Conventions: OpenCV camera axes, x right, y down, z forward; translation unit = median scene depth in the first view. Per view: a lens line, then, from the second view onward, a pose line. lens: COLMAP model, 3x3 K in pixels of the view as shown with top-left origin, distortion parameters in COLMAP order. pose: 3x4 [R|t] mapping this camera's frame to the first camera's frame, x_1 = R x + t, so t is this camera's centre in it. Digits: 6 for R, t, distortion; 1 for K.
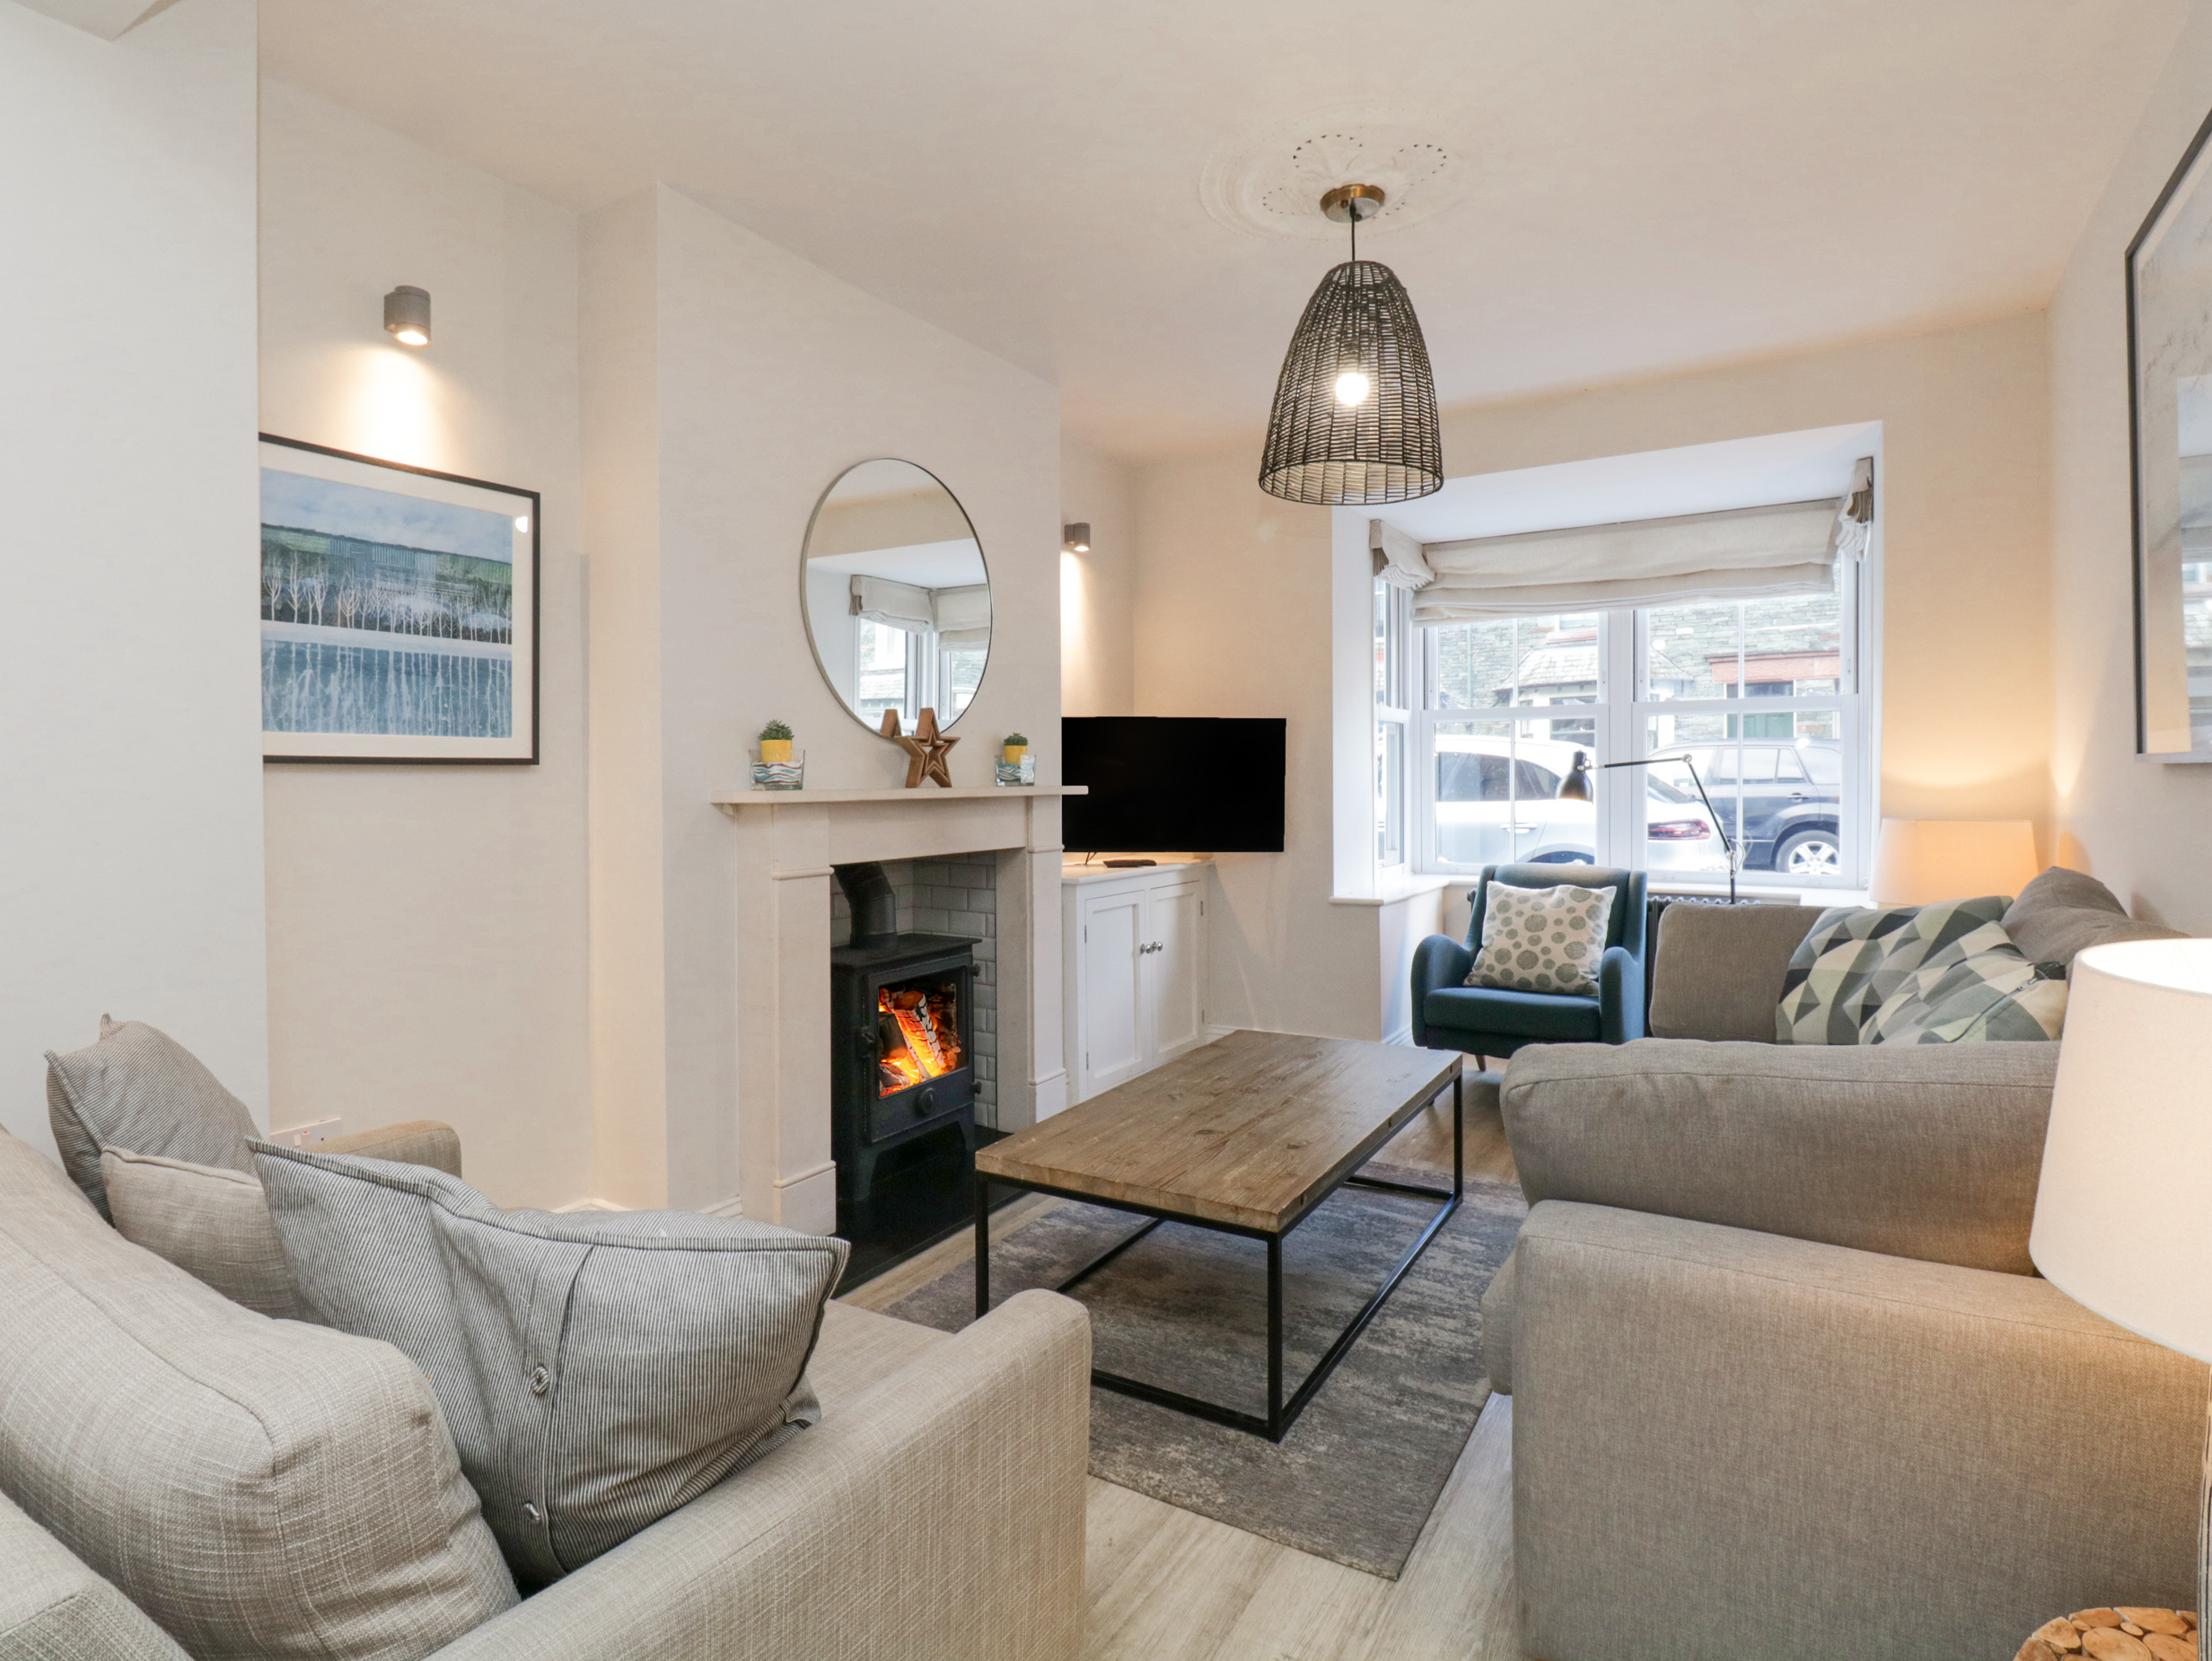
lens RADIAL K [[1187.2, 0, 1100.2], [0, 1187.2, 799.3], [0, 0, 1]] dist [0.003458, -0.012445]
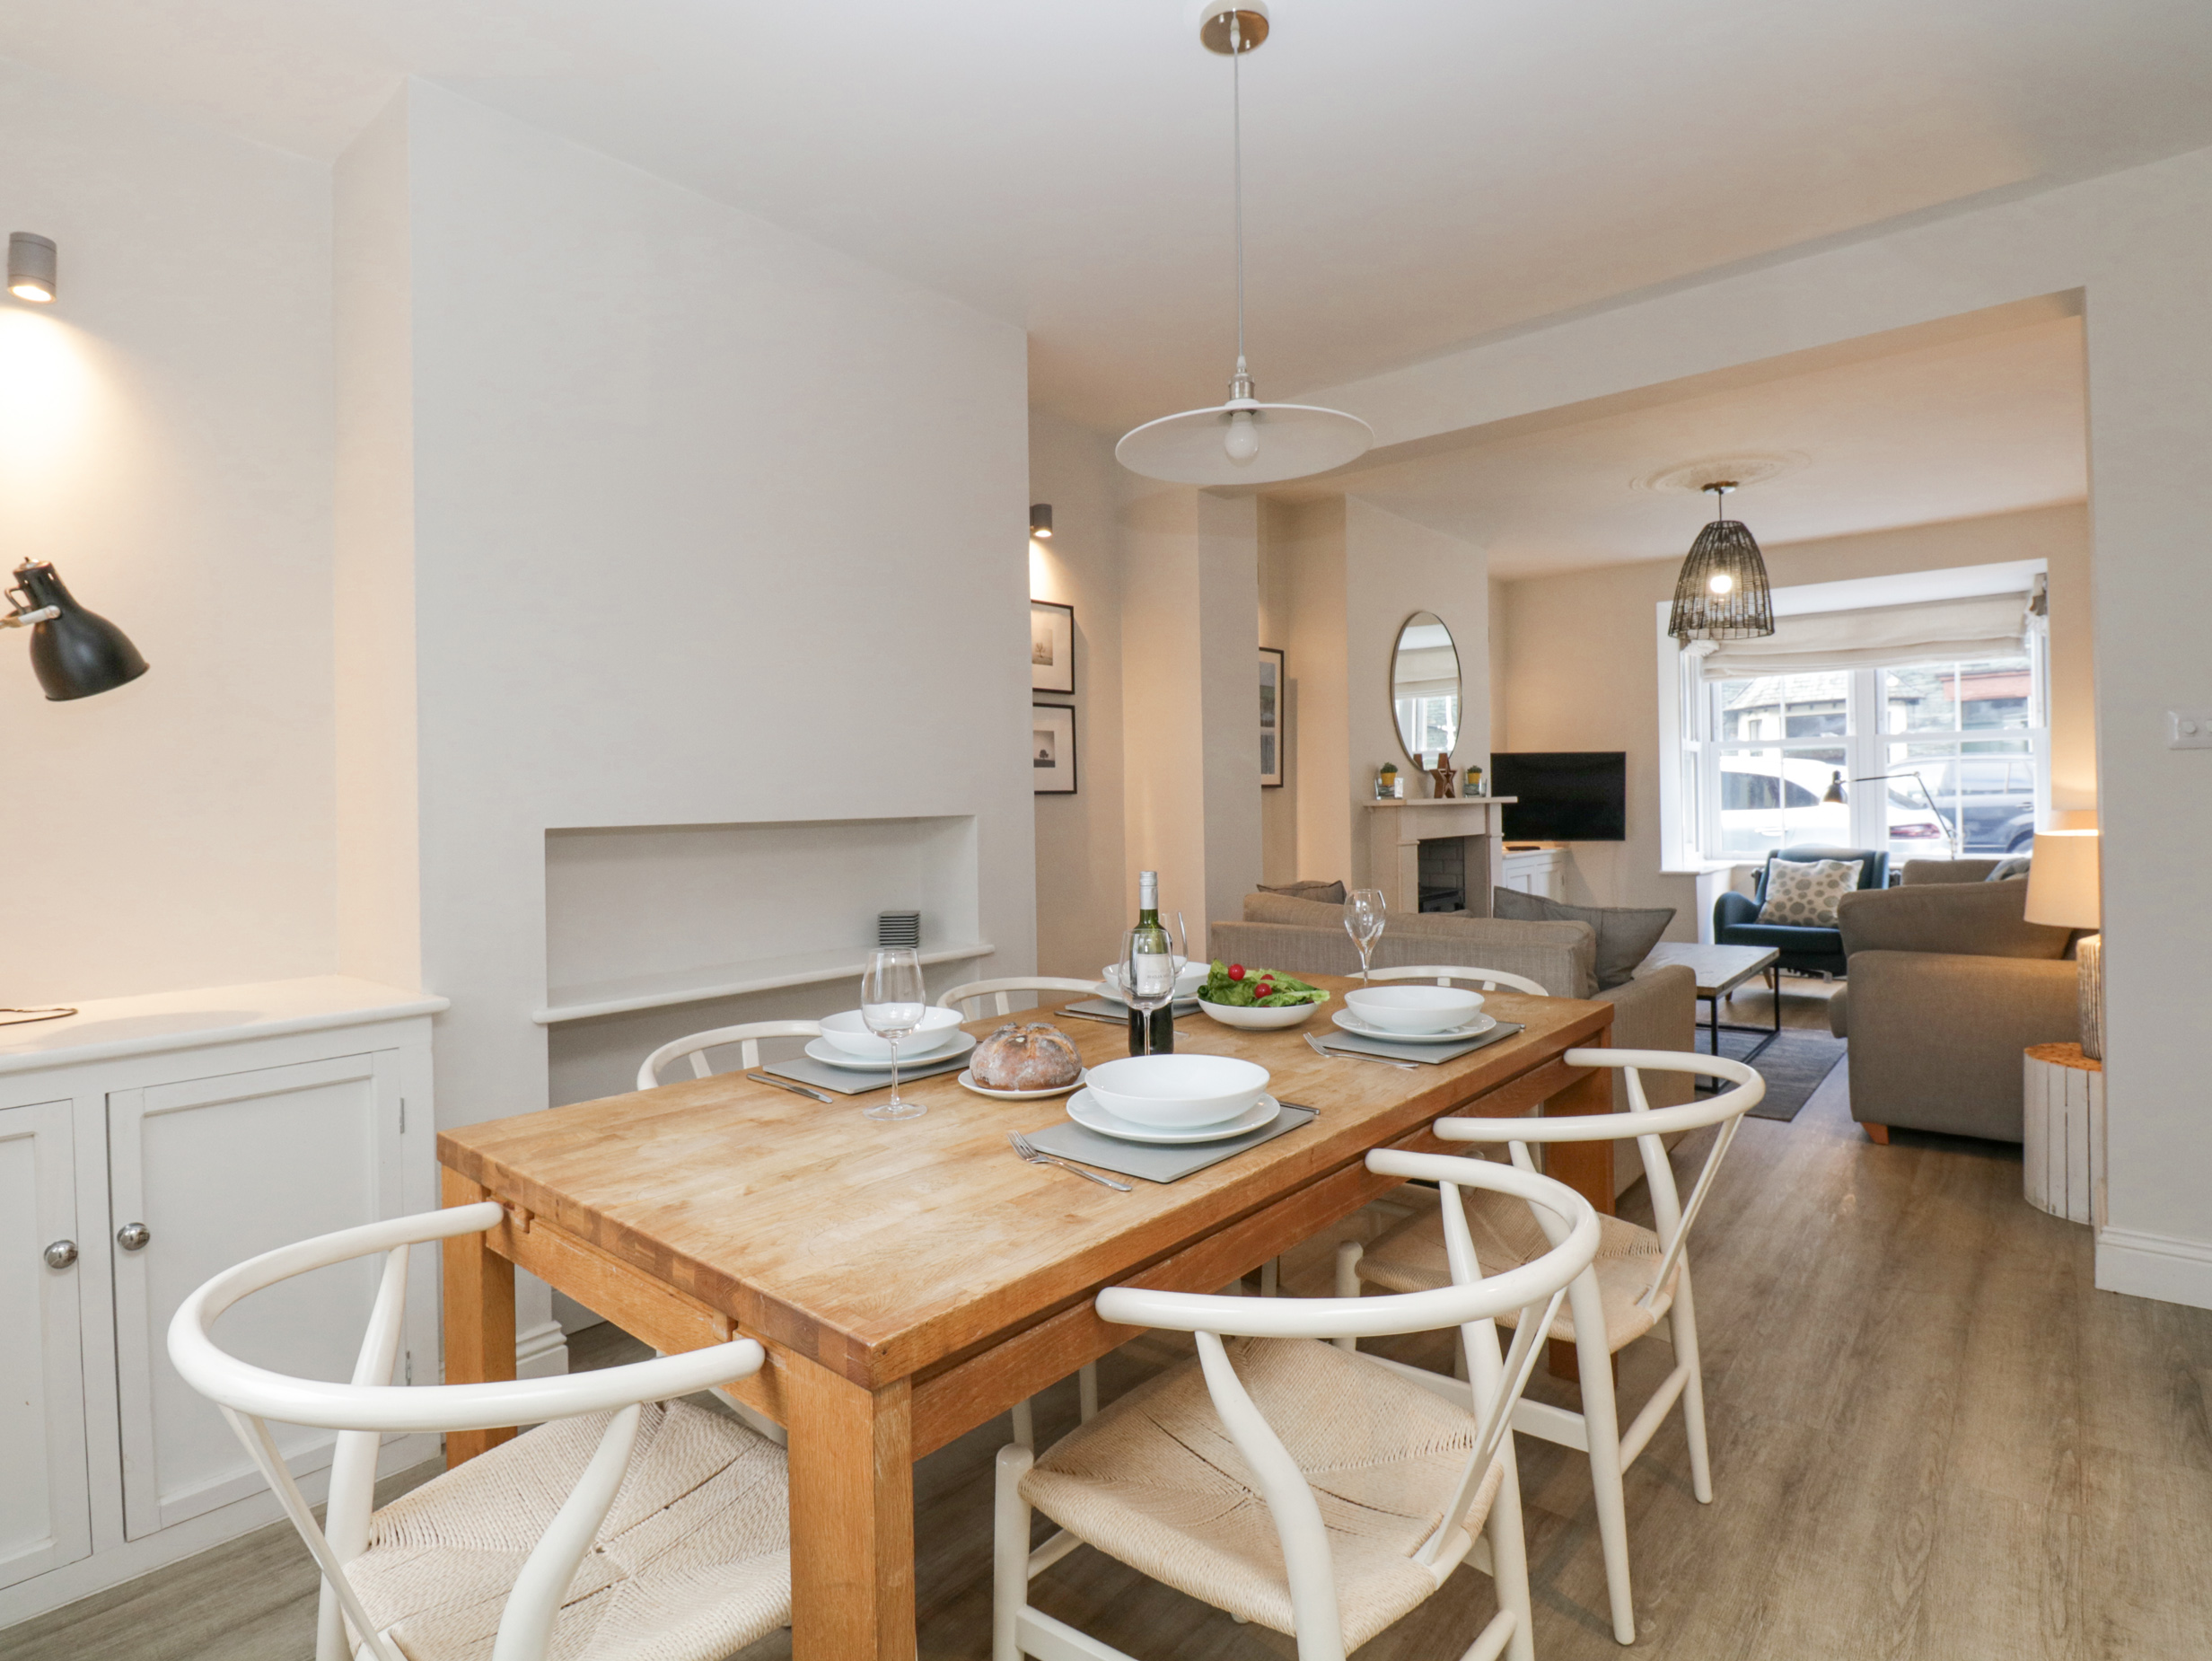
lens RADIAL K [[1187.2, 0, 1100.2], [0, 1187.2, 799.3], [0, 0, 1]] dist [0.003458, -0.012445]
pose [[0.989185, -0.011657, -0.146207, -0.278844], [0.008950, 0.999776, -0.019160, 0.014623], [0.146398, 0.017644, 0.989068, -0.572021]]
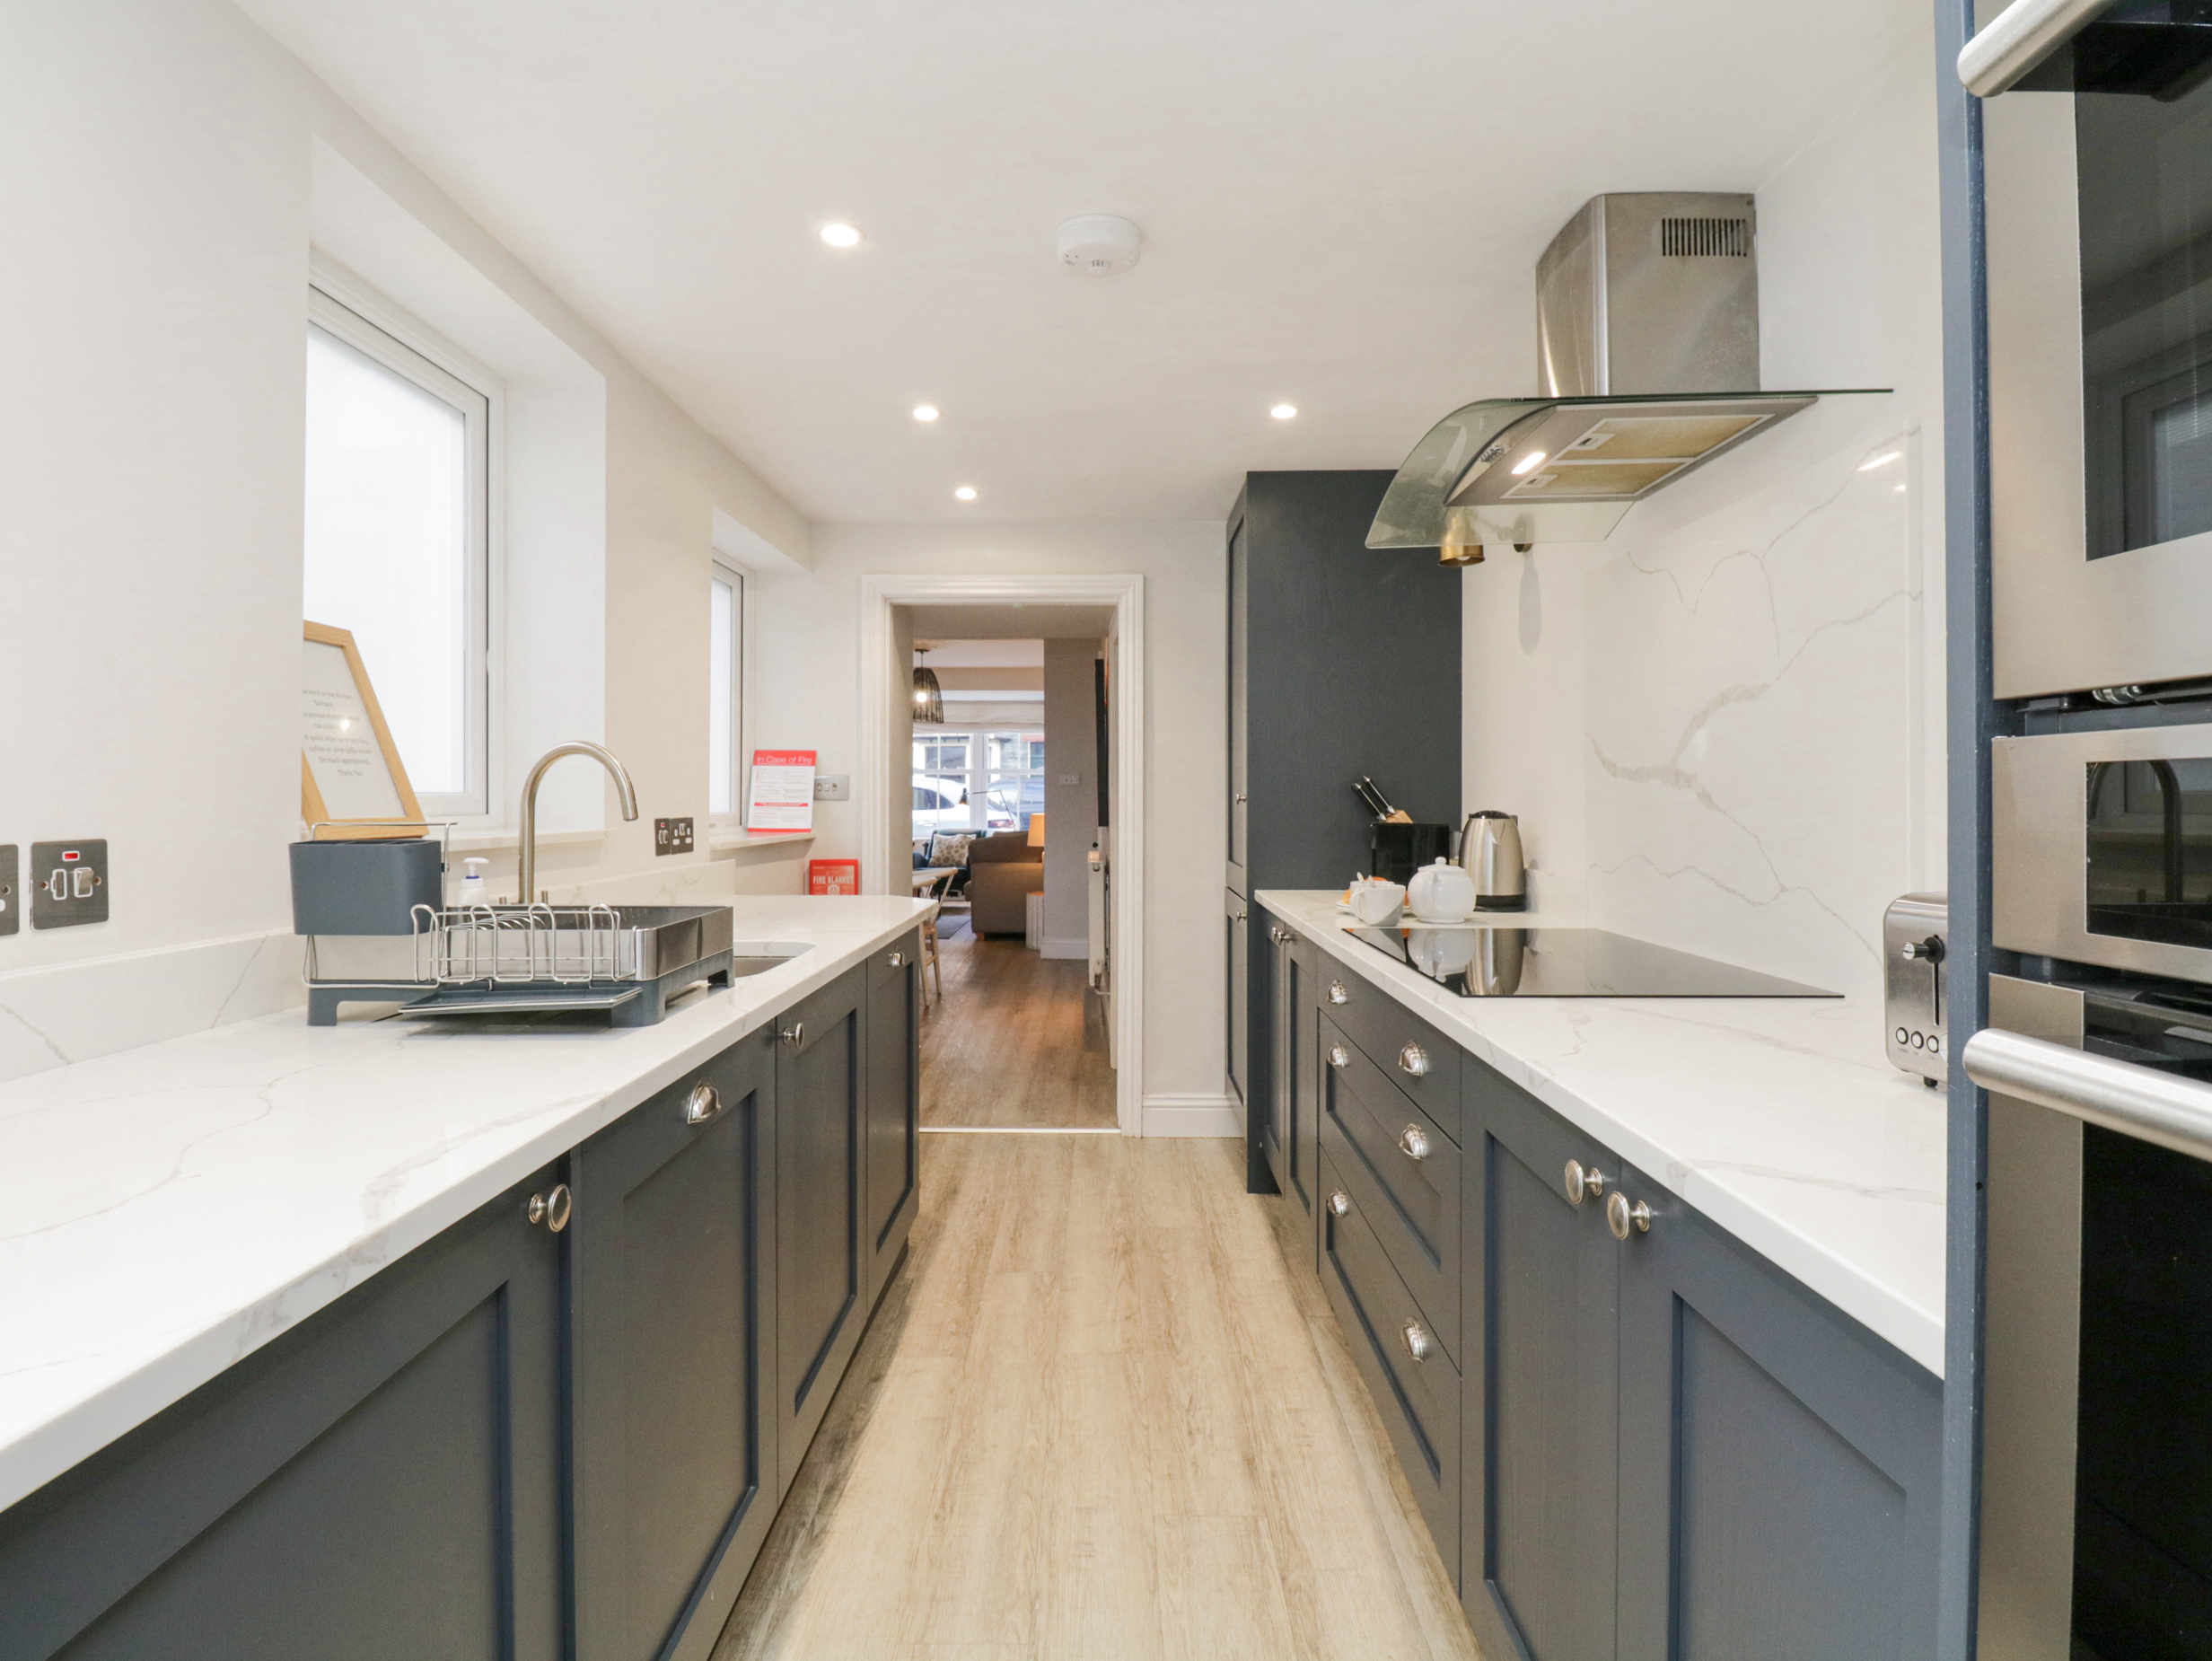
lens RADIAL K [[1187.2, 0, 1100.2], [0, 1187.2, 799.3], [0, 0, 1]] dist [0.003458, -0.012445]
pose [[0.861515, 0.011715, 0.507597, -0.699563], [-0.002460, 0.999818, -0.018901, 0.035290], [-0.507727, 0.015034, 0.861387, -1.476539]]
